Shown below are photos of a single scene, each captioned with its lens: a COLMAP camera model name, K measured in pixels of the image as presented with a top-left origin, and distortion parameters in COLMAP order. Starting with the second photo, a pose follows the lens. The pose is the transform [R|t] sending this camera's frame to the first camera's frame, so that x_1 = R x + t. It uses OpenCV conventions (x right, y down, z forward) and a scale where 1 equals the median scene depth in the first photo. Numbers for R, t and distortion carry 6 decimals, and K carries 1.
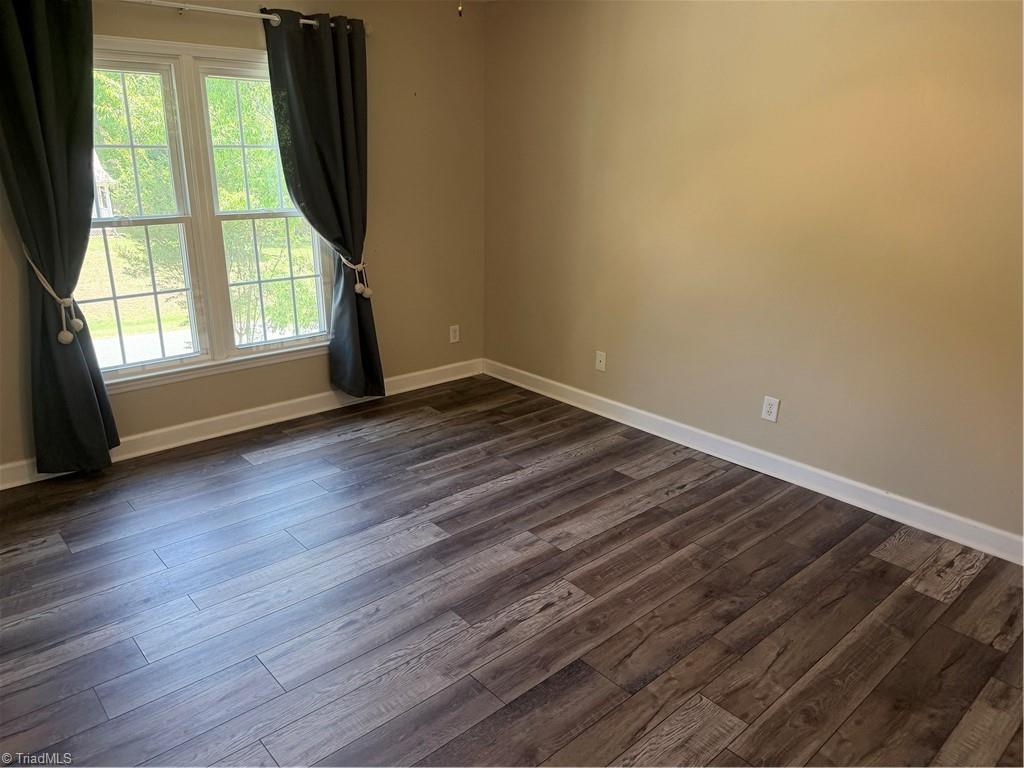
lens RADIAL K [[713.6, 0, 506.8], [0, 713.6, 377.8], [0, 0, 1]] dist [0.069771, -0.080039]
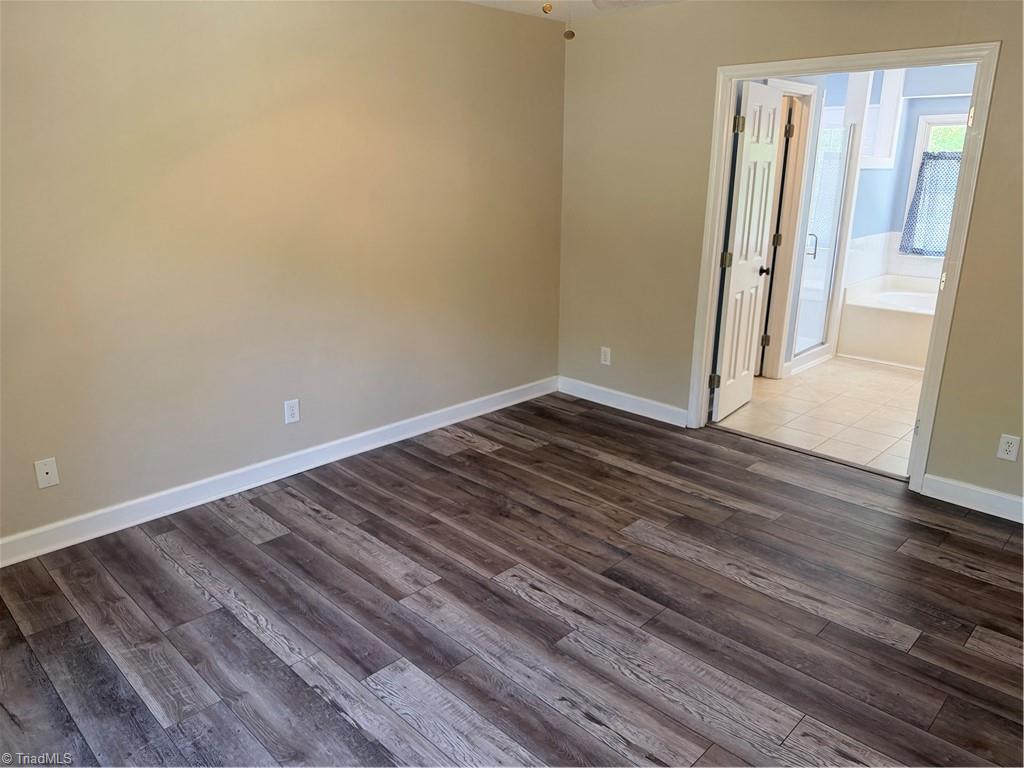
lens RADIAL K [[713.6, 0, 520.5], [0, 713.6, 372.2], [0, 0, 1]] dist [0.069771, -0.080039]
pose [[-0.063278, -0.290699, 0.954720, -0.654416], [0.295759, 0.908201, 0.296137, -0.226470], [-0.953165, 0.301106, 0.028507, 0.662989]]
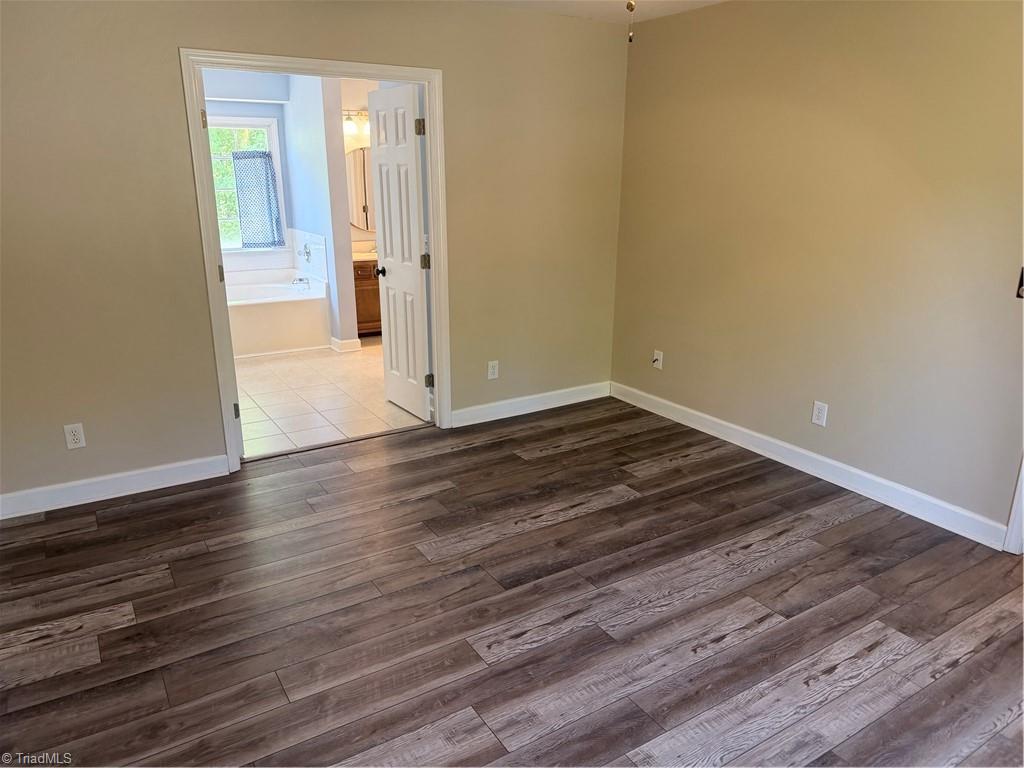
lens RADIAL K [[713.6, 0, 498.8], [0, 713.6, 380.9], [0, 0, 1]] dist [0.069771, -0.080039]
pose [[-0.983283, -0.070417, 0.167917, -0.043199], [0.035887, 0.829161, 0.557856, -0.385150], [-0.178513, 0.554557, -0.812773, 1.195611]]
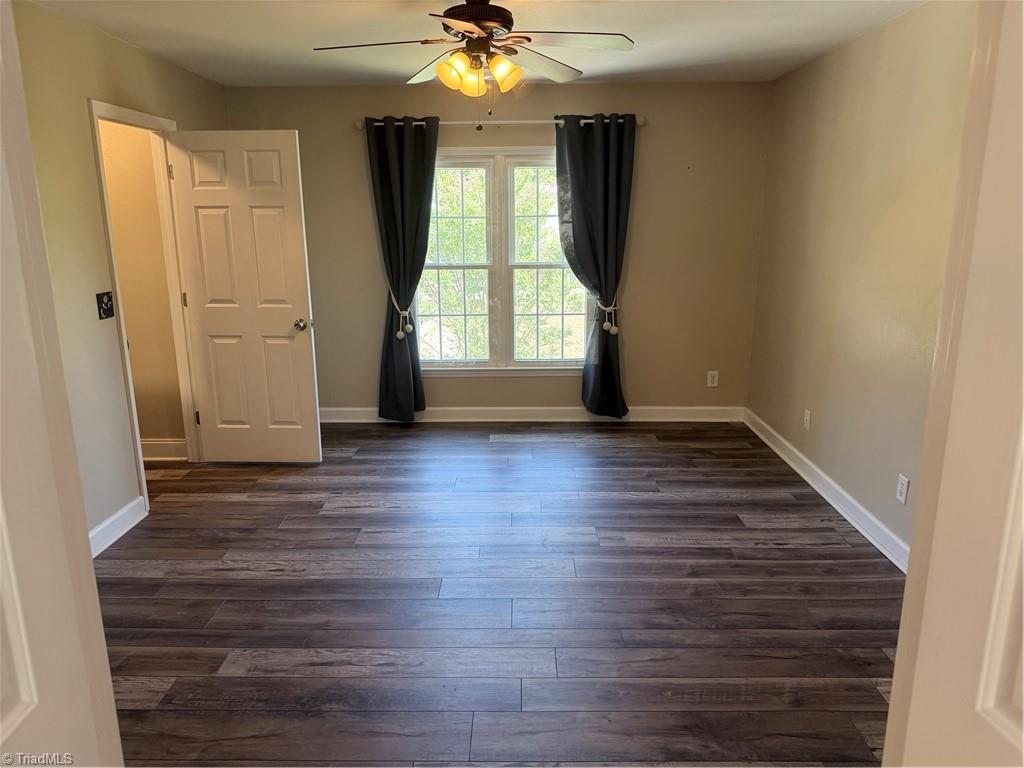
lens RADIAL K [[713.6, 0, 517.5], [0, 713.6, 387.9], [0, 0, 1]] dist [0.069771, -0.080039]
pose [[0.741439, 0.142487, -0.655718, 0.605141], [-0.186482, 0.982455, 0.002626, 0.005568], [0.644588, 0.120333, 0.755001, -0.013316]]
